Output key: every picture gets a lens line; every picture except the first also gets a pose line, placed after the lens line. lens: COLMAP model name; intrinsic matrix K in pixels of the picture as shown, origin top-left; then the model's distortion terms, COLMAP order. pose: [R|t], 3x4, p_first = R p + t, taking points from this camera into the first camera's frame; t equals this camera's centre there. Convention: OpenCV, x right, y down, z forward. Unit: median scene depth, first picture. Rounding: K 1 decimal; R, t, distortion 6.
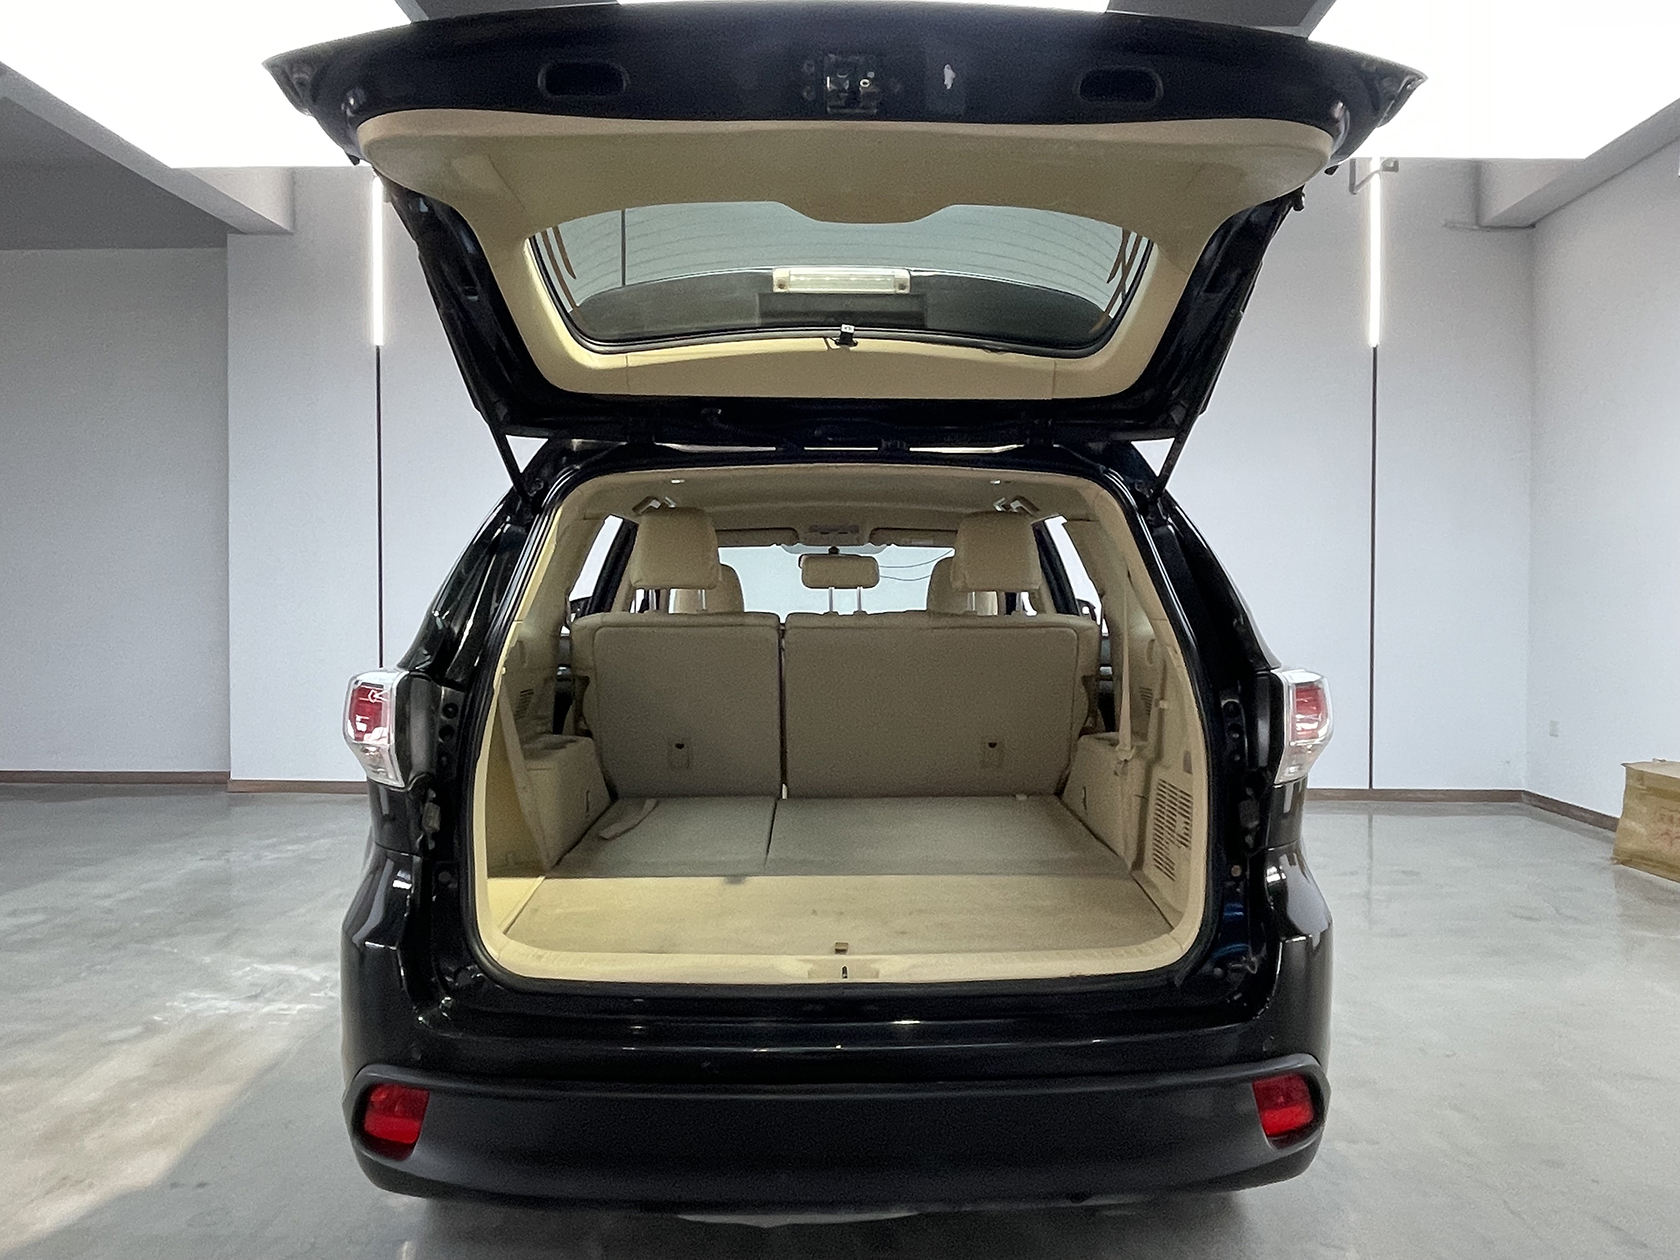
lens RADIAL K [[1215.1, 0, 861.7], [0, 1215.1, 621.5], [0, 0, 1]] dist [0.001921, -0.016687]
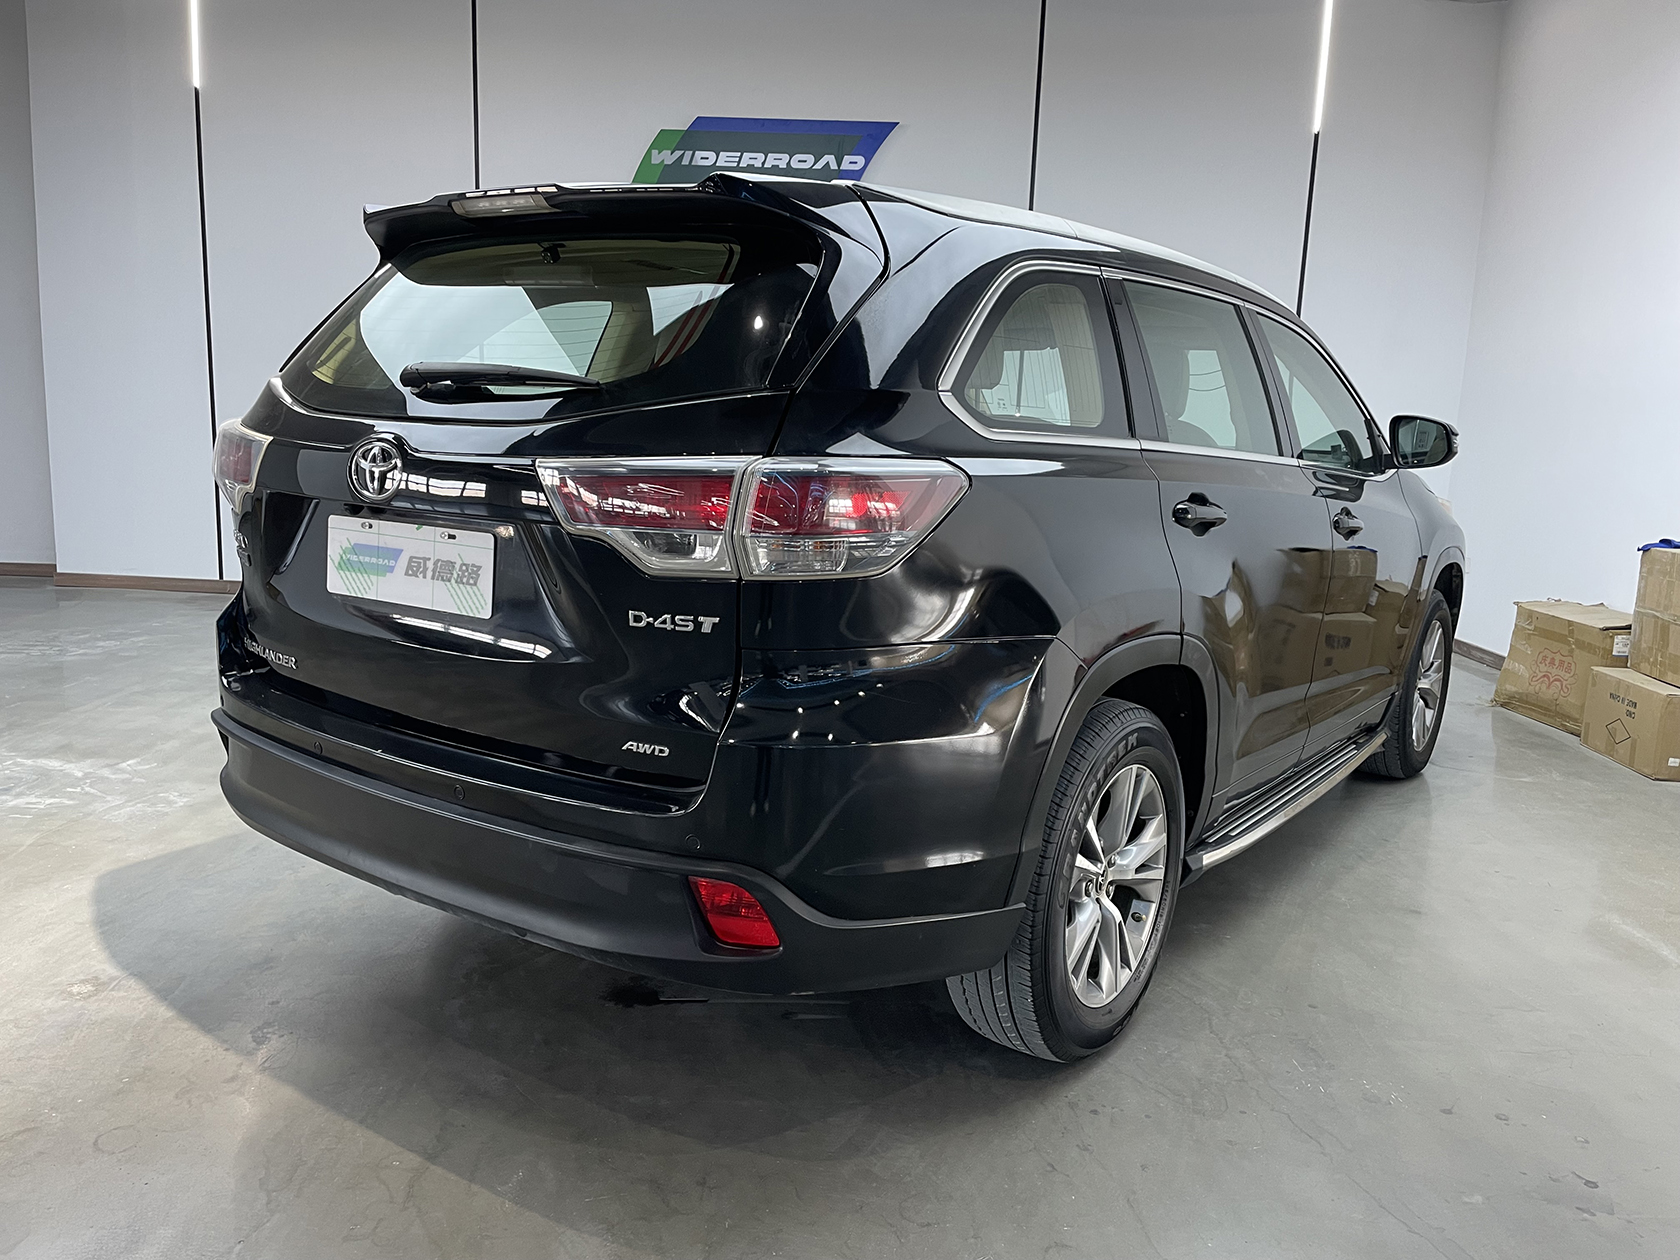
lens RADIAL K [[1276.7, 0, 837.9], [0, 1276.7, 640.6], [0, 0, 1]] dist [0.091834, -0.124753]
pose [[0.999359, 0.032853, 0.014195, 0.175810], [-0.034668, 0.987140, 0.156051, 0.014956], [-0.008886, -0.156443, 0.987647, 0.006489]]
